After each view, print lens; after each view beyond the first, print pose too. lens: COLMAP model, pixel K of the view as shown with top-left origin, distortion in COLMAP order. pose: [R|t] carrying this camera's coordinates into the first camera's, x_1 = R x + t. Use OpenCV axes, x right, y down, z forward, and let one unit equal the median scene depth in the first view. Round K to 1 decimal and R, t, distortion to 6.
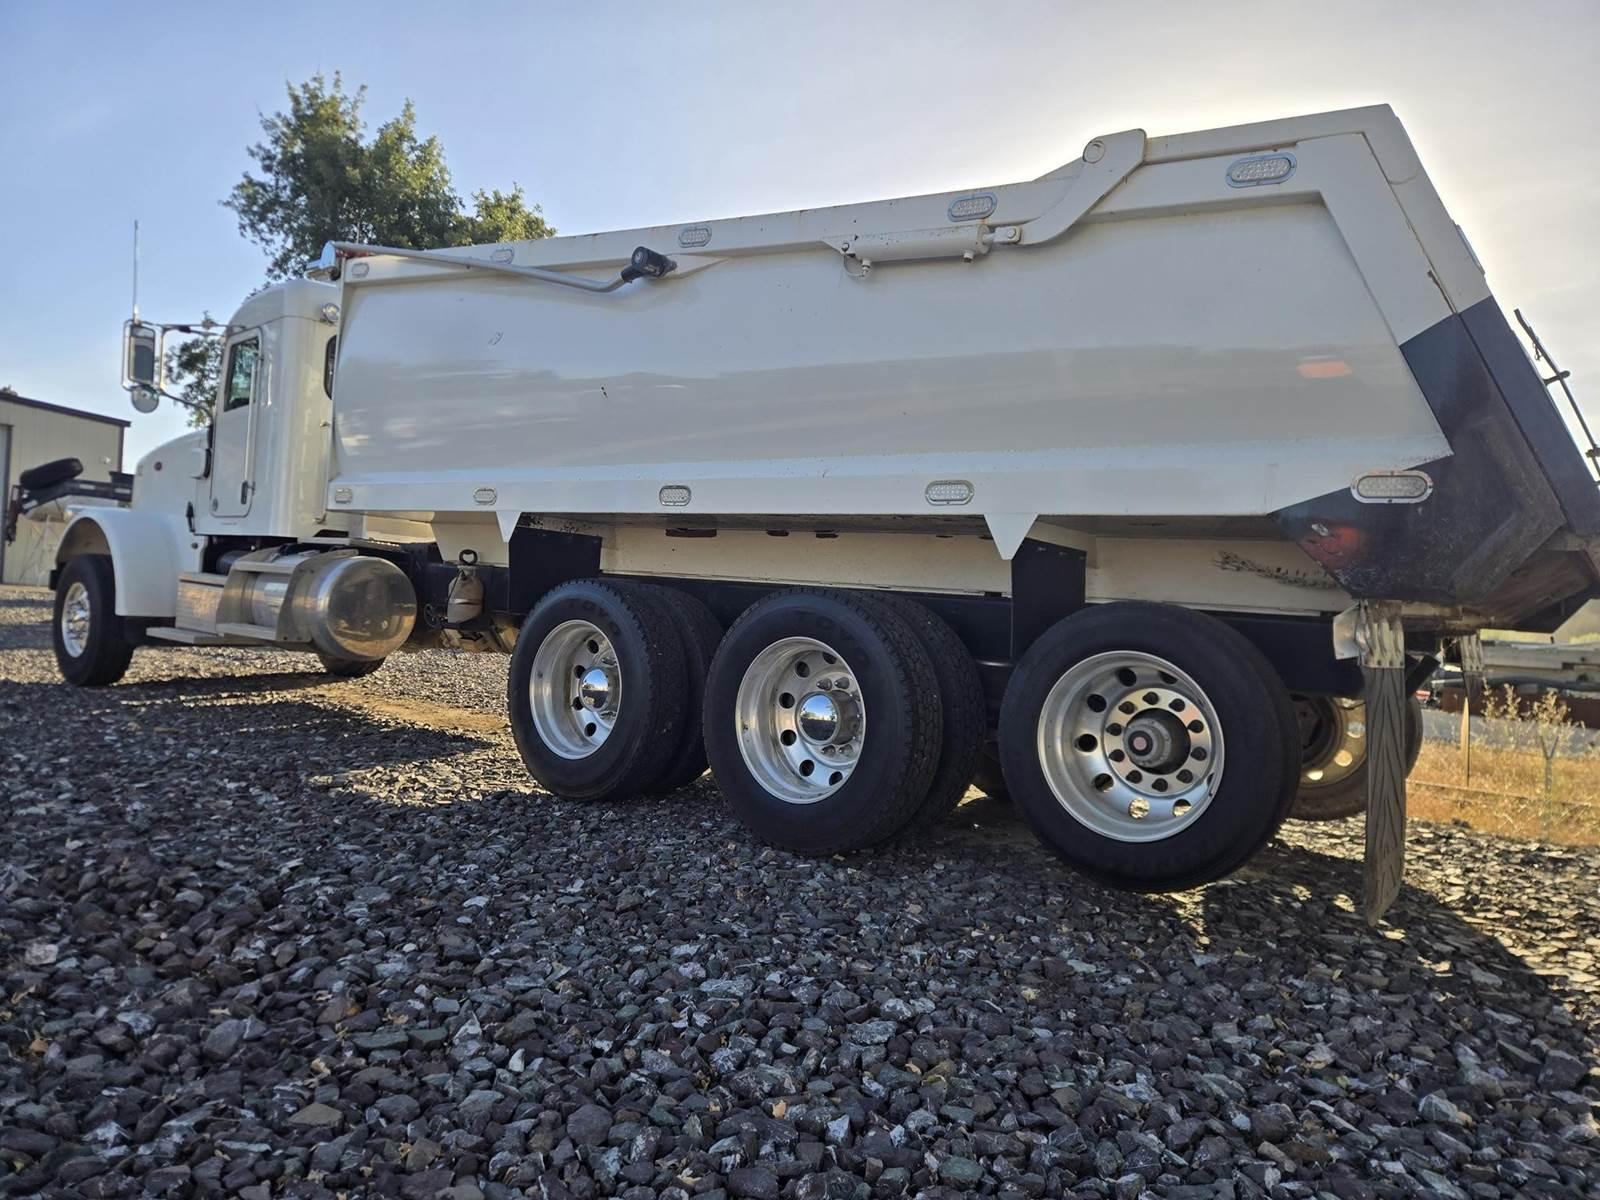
lens RADIAL K [[1099.2, 0, 800.0], [0, 1099.2, 600.0], [0, 0, 1]] dist [0.033326, -0.002528]
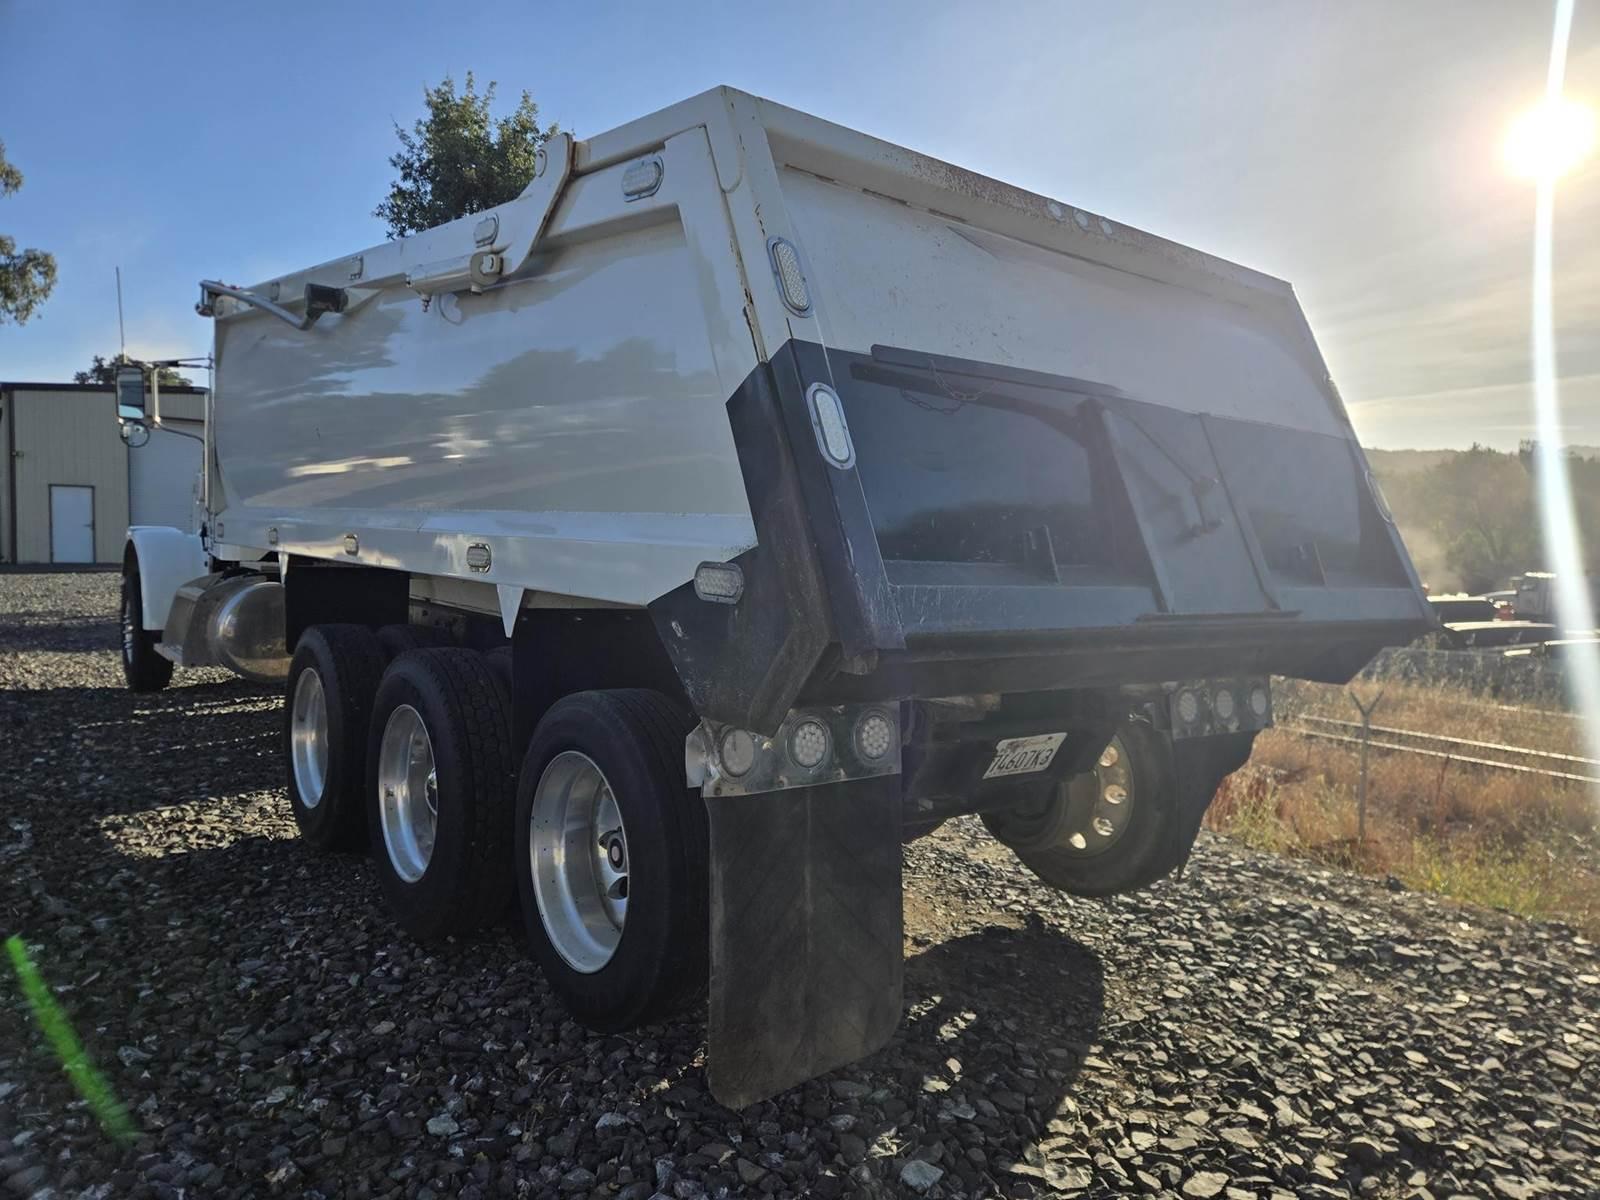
lens RADIAL K [[1098.5, 0, 789.0], [0, 1098.5, 608.4], [0, 0, 1]] dist [0.045454, -0.007067]
pose [[0.969400, -0.020391, -0.244638, 0.124950], [0.034038, 0.998083, 0.051688, -0.019506], [0.243115, -0.058433, 0.968236, 0.039080]]
